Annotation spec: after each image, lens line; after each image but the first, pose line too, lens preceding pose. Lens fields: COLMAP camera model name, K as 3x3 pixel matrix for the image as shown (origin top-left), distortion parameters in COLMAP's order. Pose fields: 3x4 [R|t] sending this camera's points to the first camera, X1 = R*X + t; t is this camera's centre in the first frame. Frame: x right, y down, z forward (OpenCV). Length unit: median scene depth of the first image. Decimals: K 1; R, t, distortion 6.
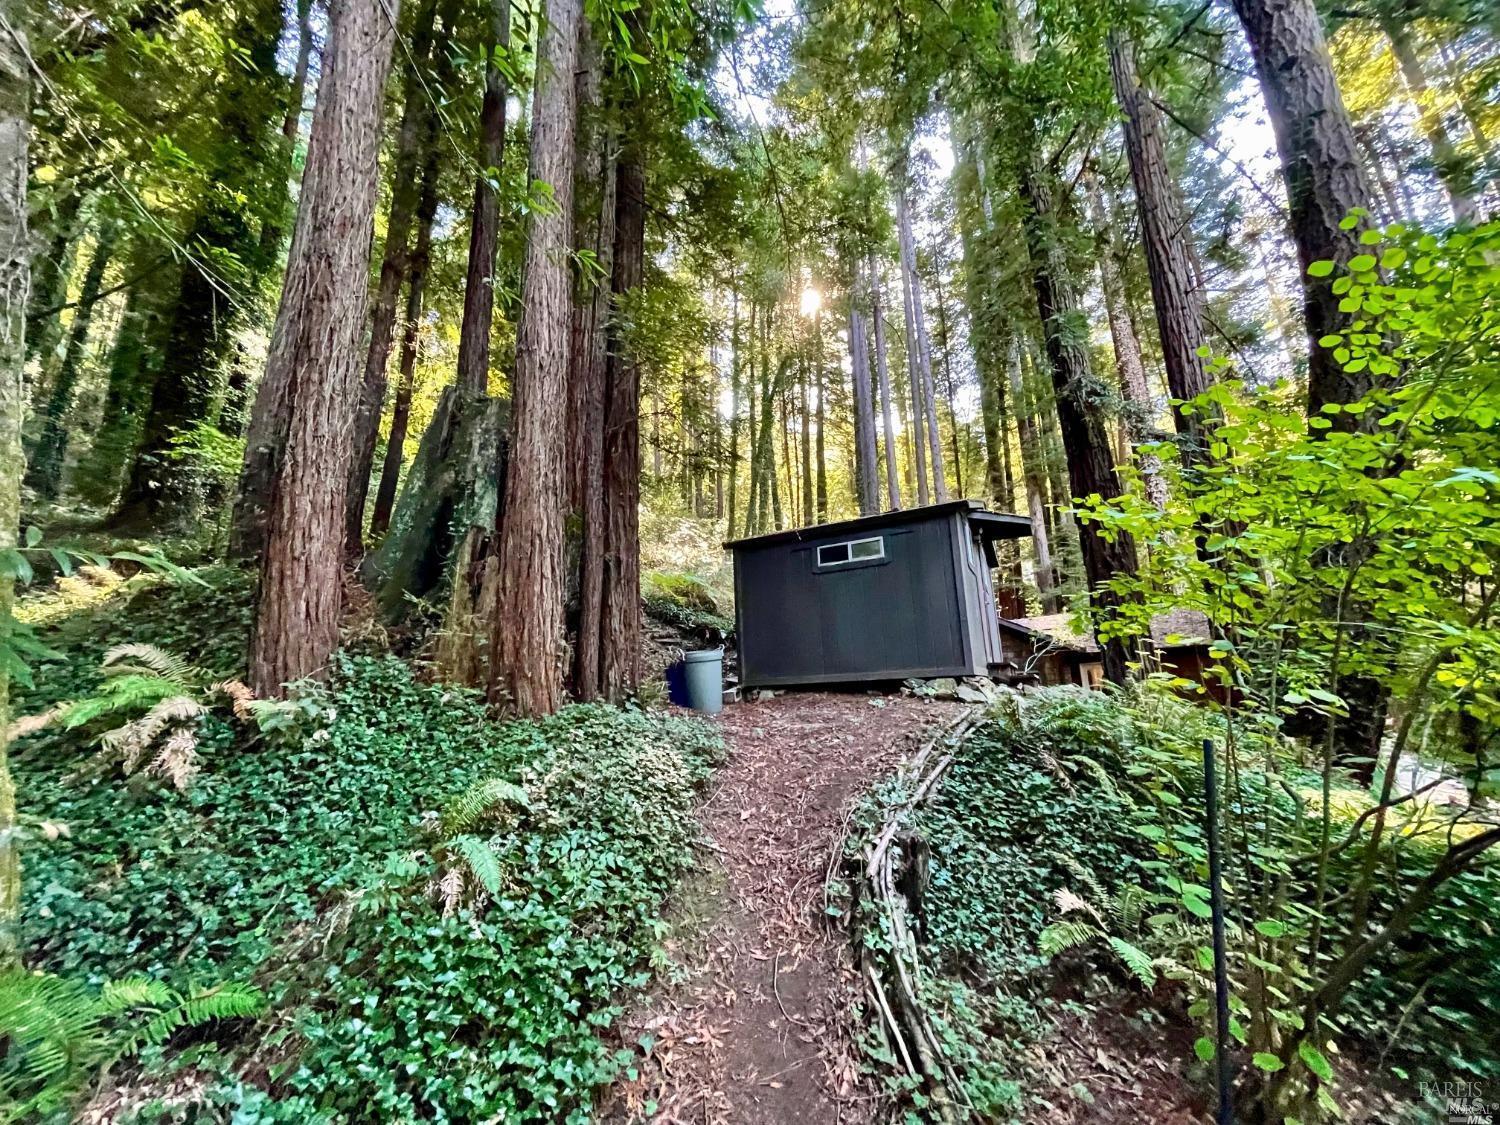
lens RADIAL K [[611.2, 0, 750.0], [0, 611.2, 562.5], [0, 0, 1]] dist [-0.001173, -0.000165]
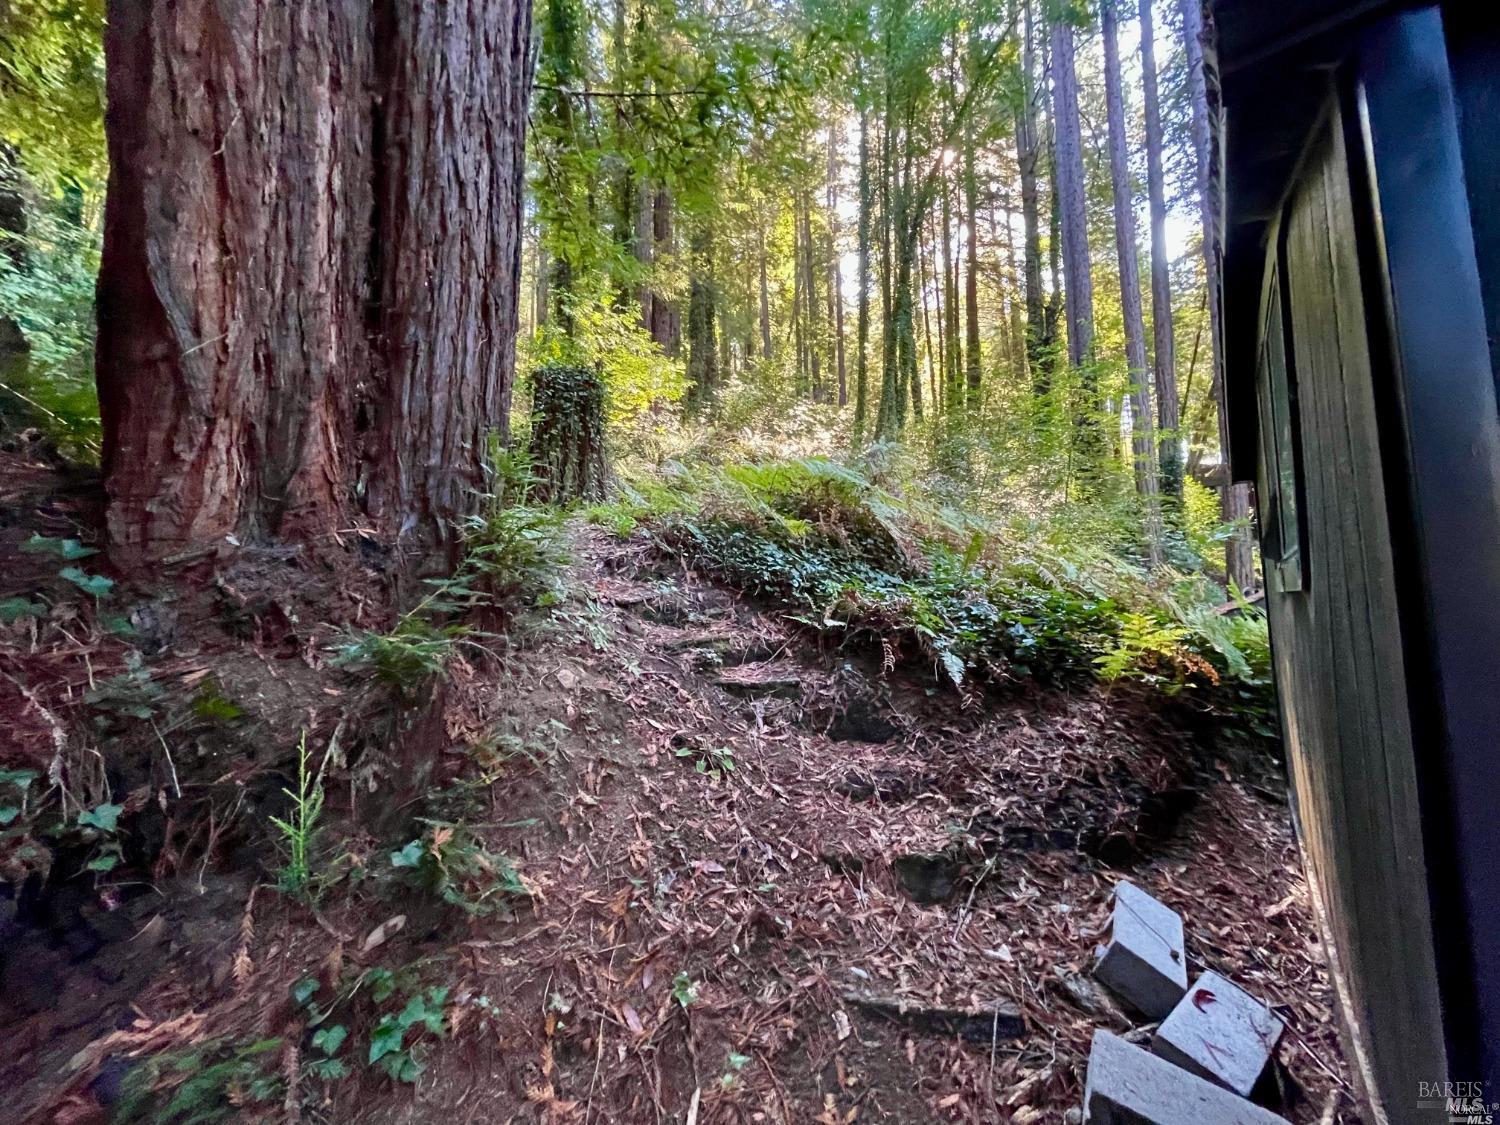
lens RADIAL K [[611.2, 0, 750.0], [0, 611.2, 562.5], [0, 0, 1]] dist [-0.001173, -0.000165]
pose [[0.980669, -0.024003, -0.194198, -0.073309], [0.052618, 0.988241, 0.143563, 0.029756], [0.188469, -0.151006, 0.970400, 0.683155]]
